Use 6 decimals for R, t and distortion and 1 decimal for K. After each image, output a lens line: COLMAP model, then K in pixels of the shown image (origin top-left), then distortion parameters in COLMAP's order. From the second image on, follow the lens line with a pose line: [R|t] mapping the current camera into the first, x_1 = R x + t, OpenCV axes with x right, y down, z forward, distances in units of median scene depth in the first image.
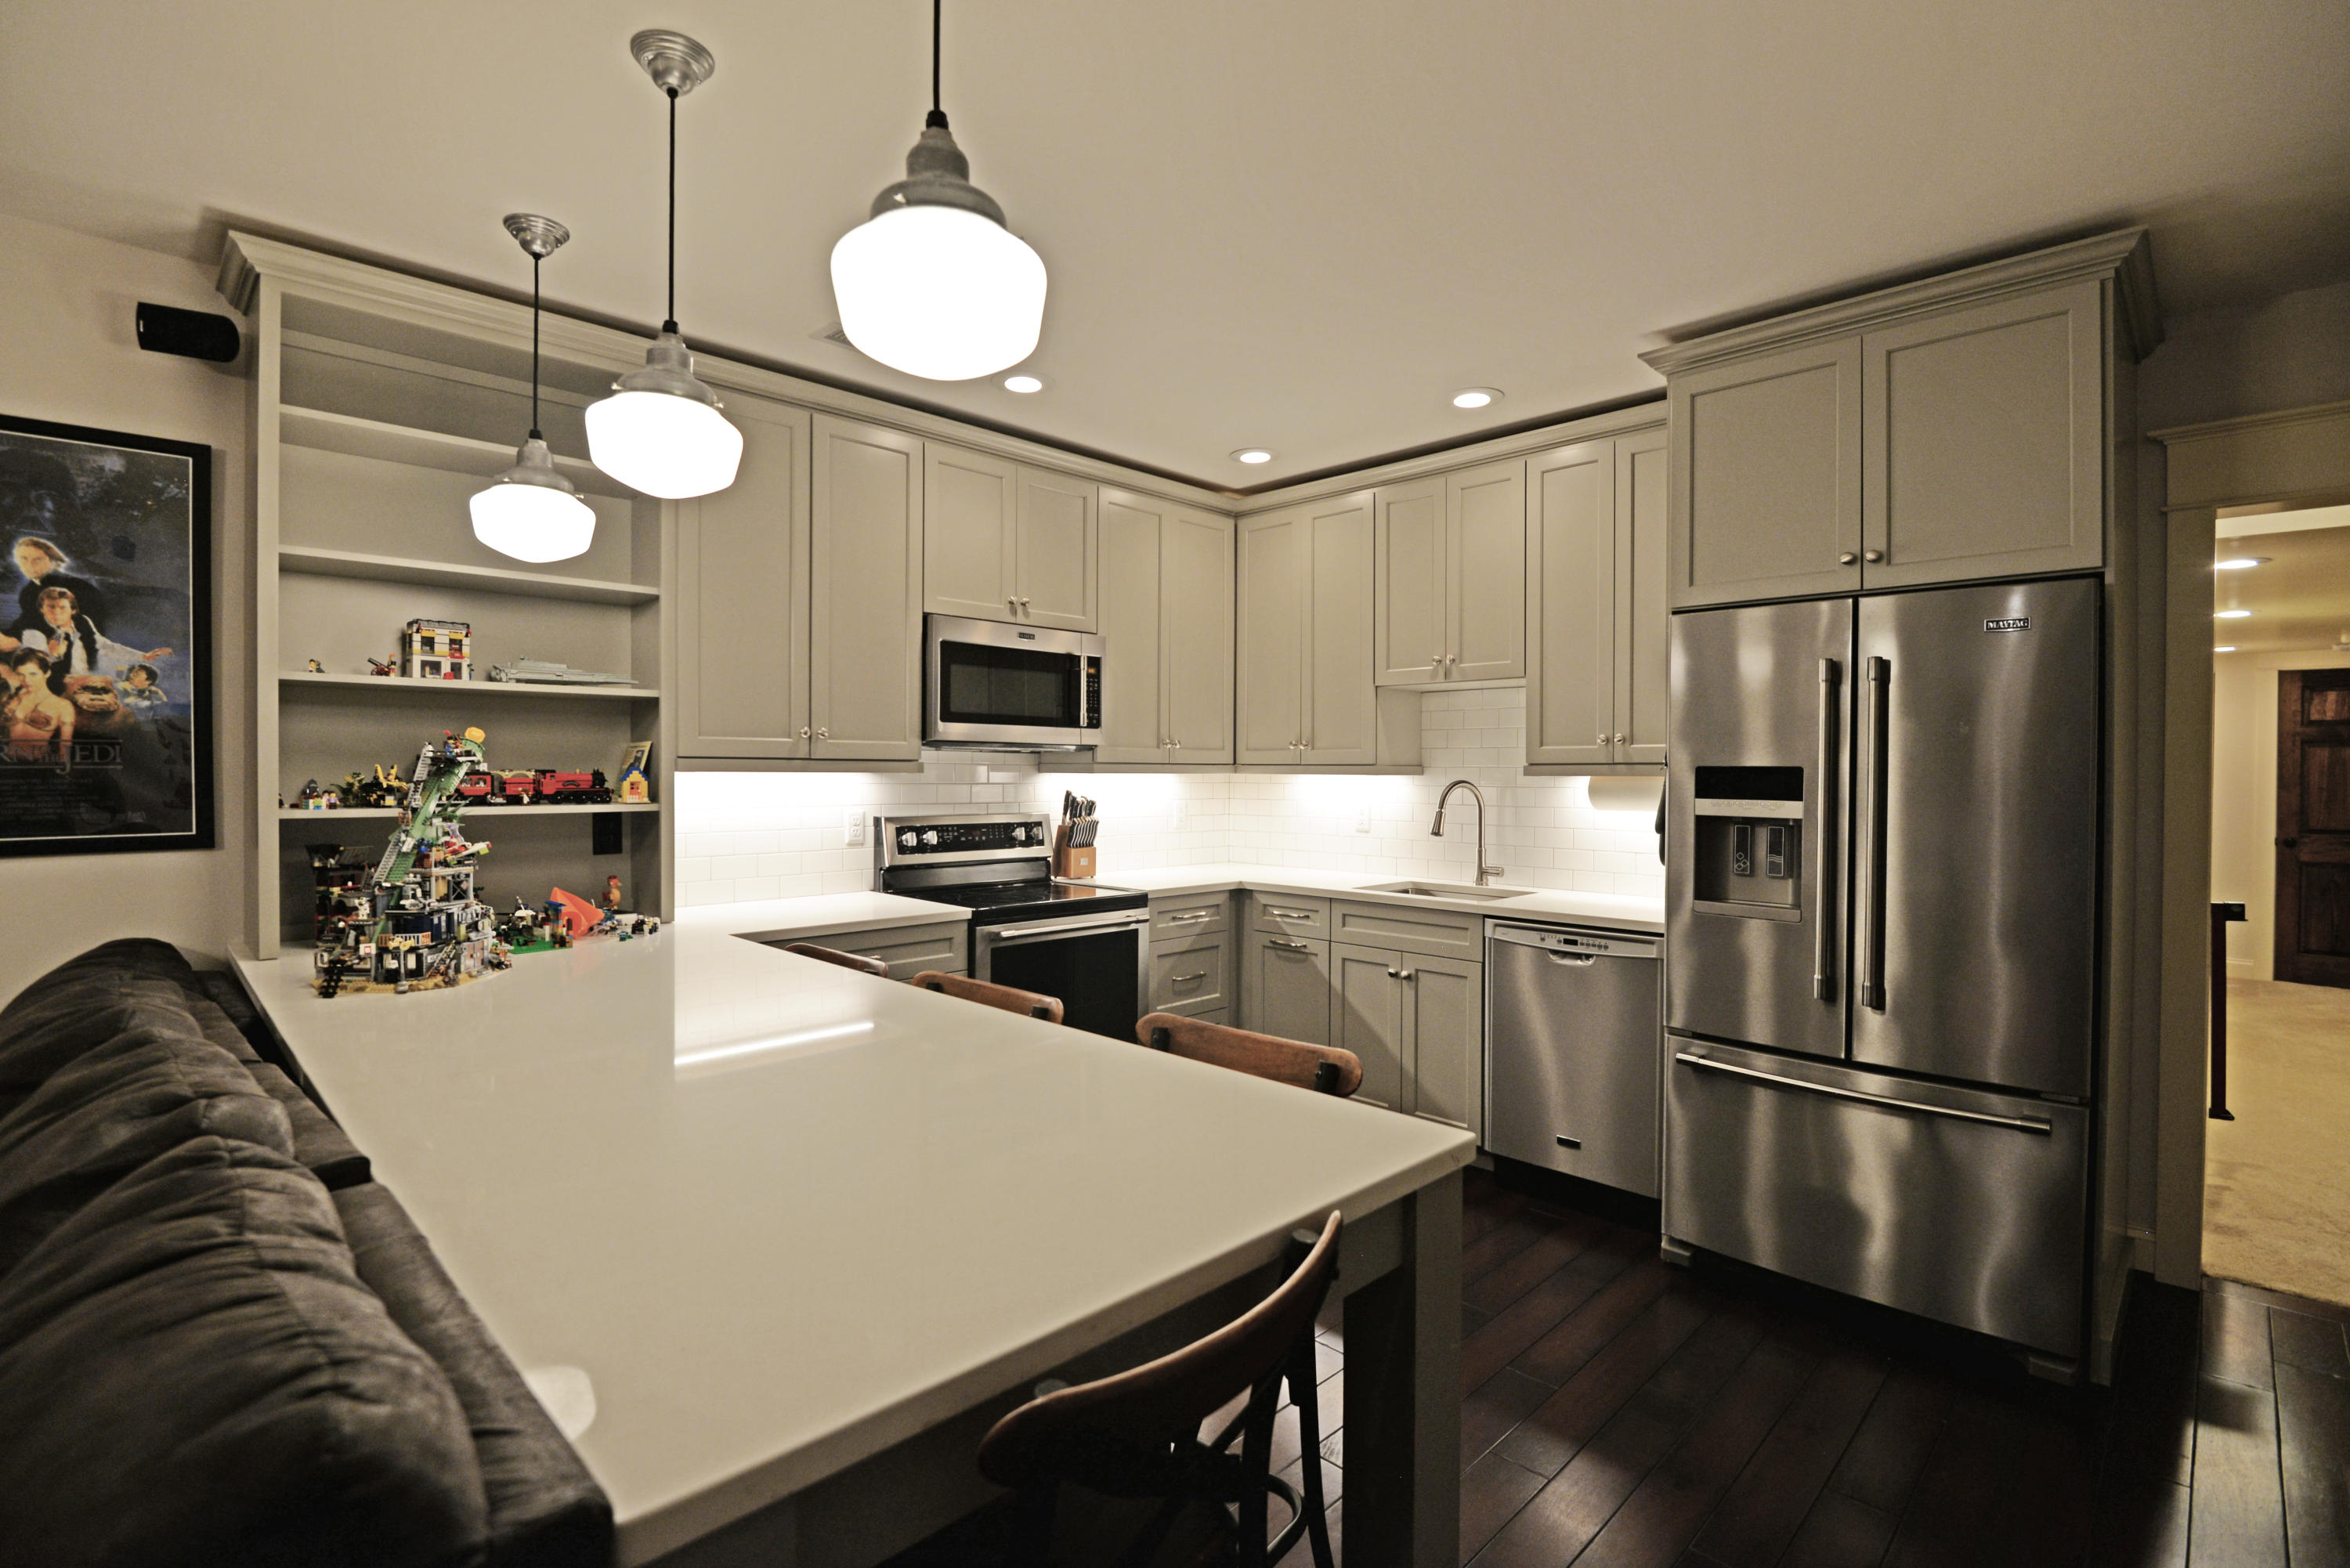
lens RADIAL K [[1081.3, 0, 1167.4], [0, 1081.3, 778.6], [0, 0, 1]] dist [-0.008766, -0.004560]
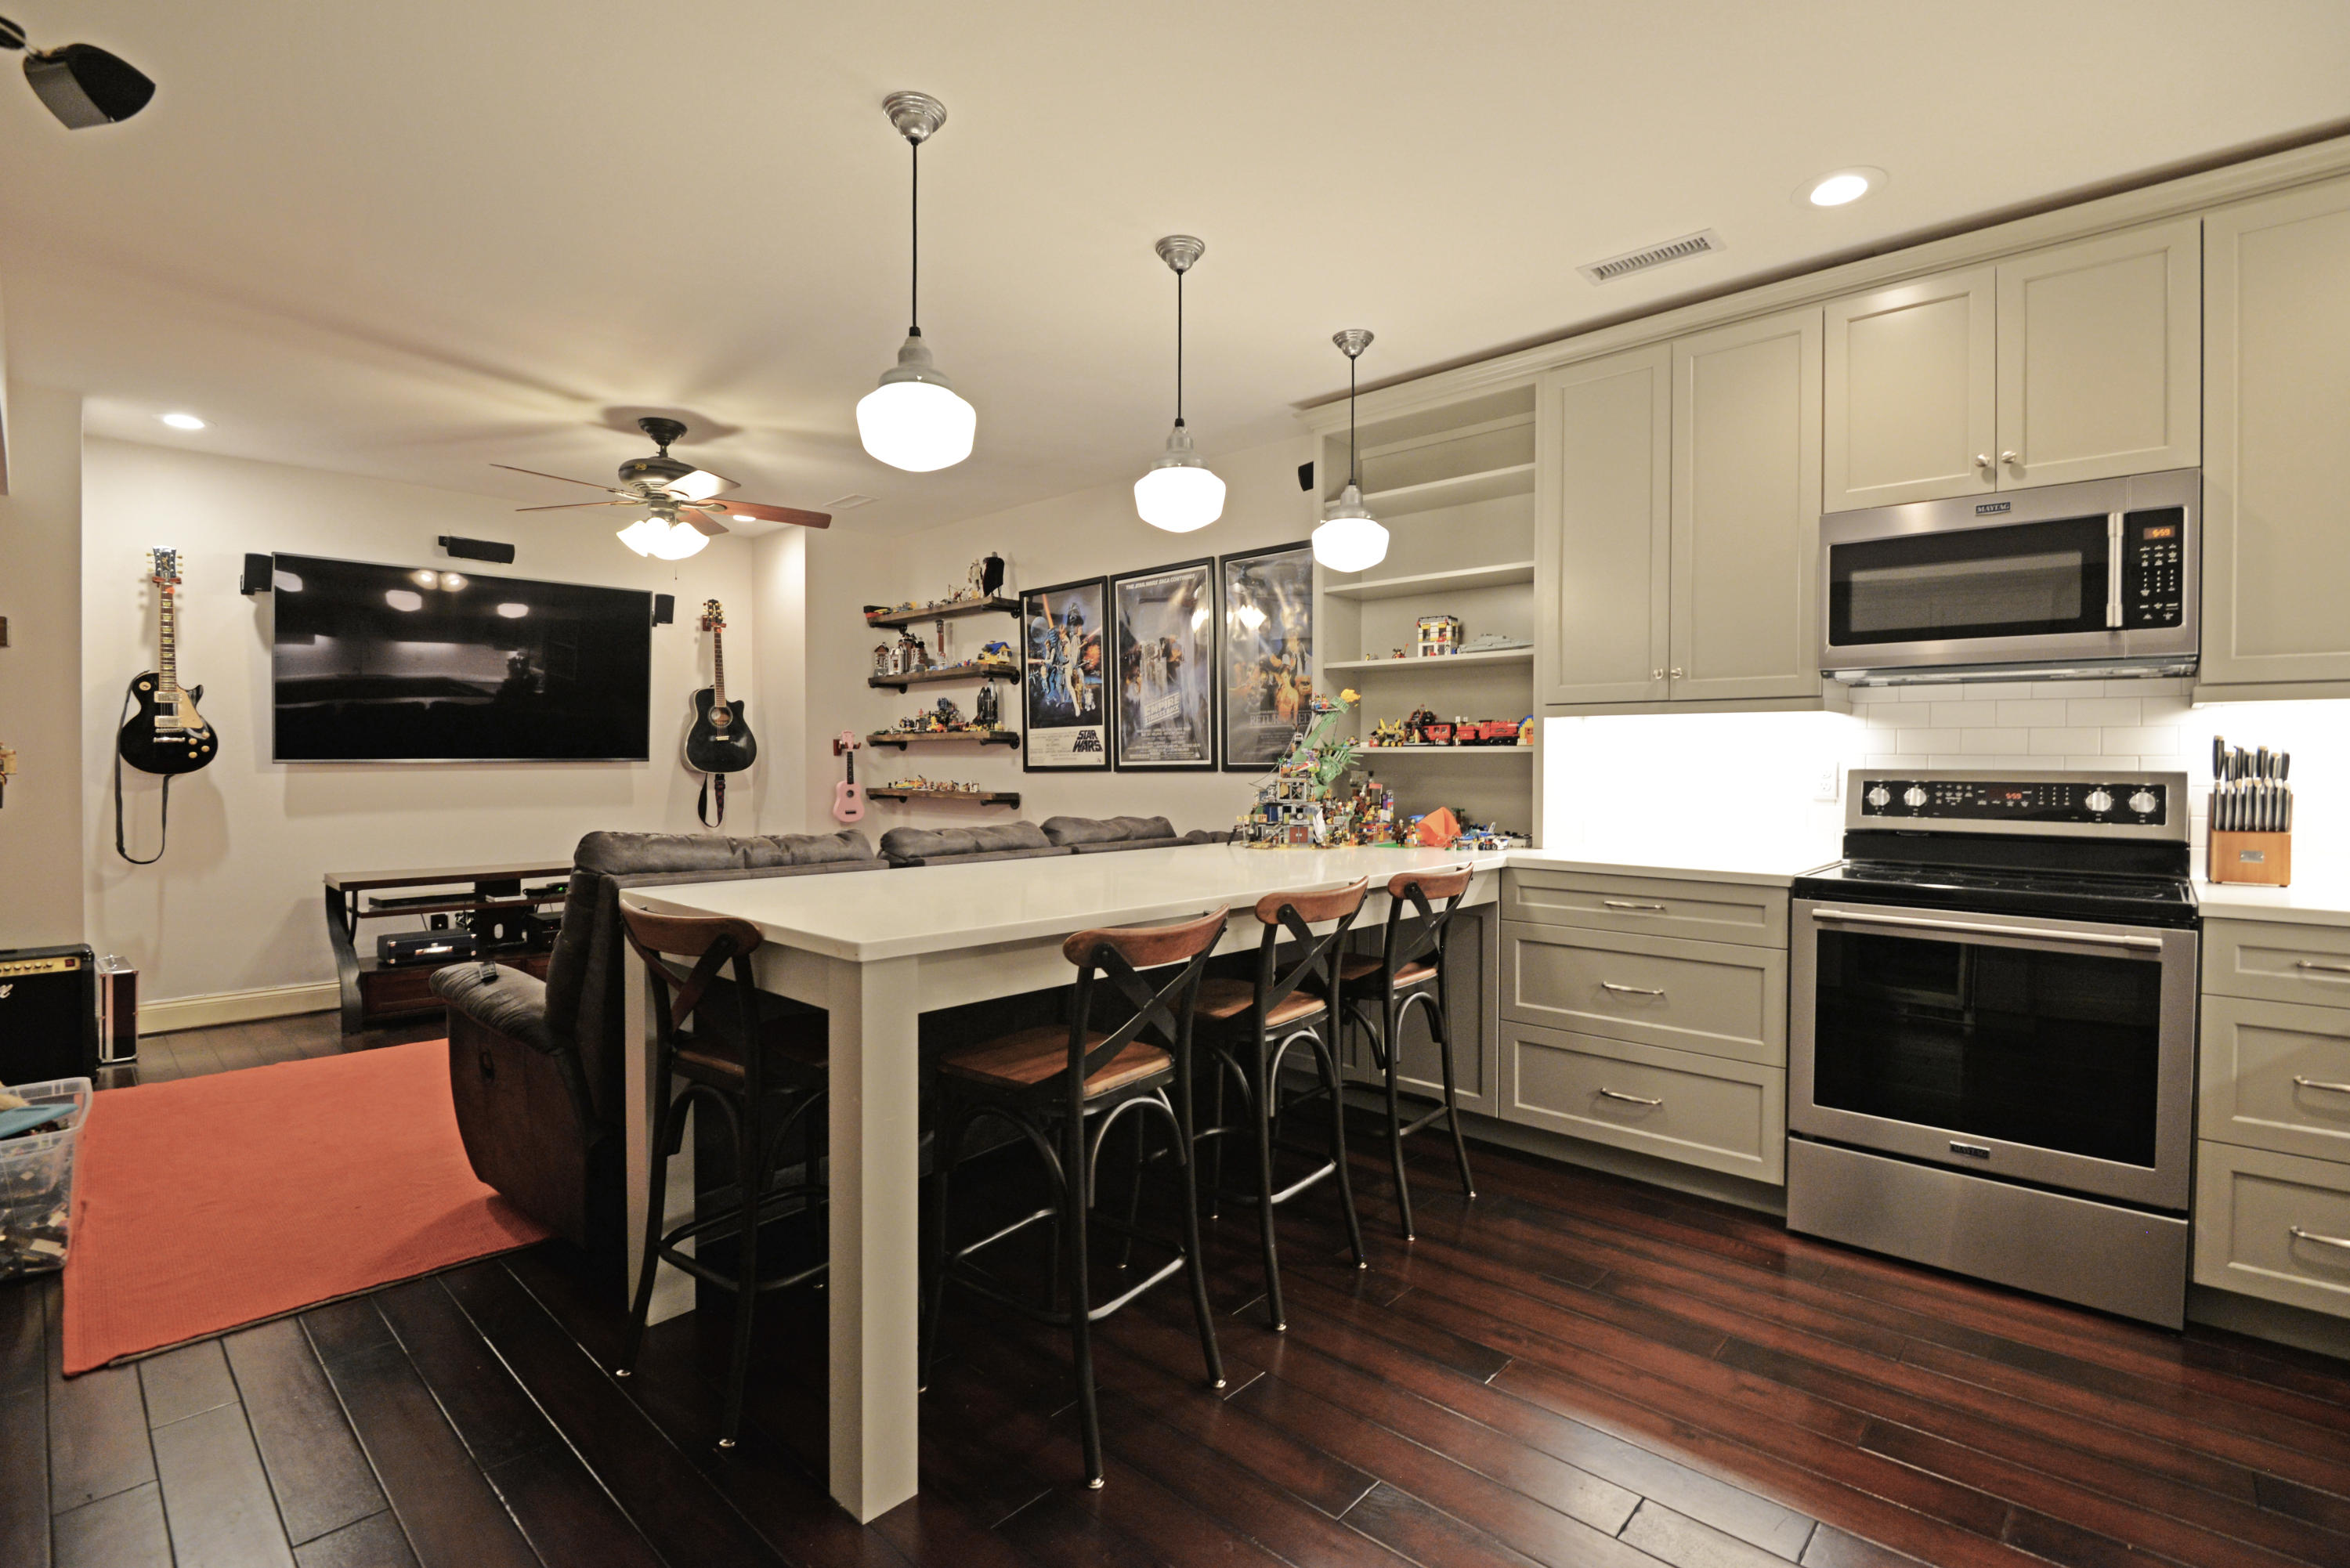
lens RADIAL K [[1081.3, 0, 1167.4], [0, 1081.3, 778.4], [0, 0, 1]] dist [-0.008766, -0.004560]
pose [[0.023392, 0.014318, -0.999624, 0.546787], [-0.010085, 0.999850, 0.014085, 0.036674], [0.999676, 0.009752, 0.023532, 0.456434]]
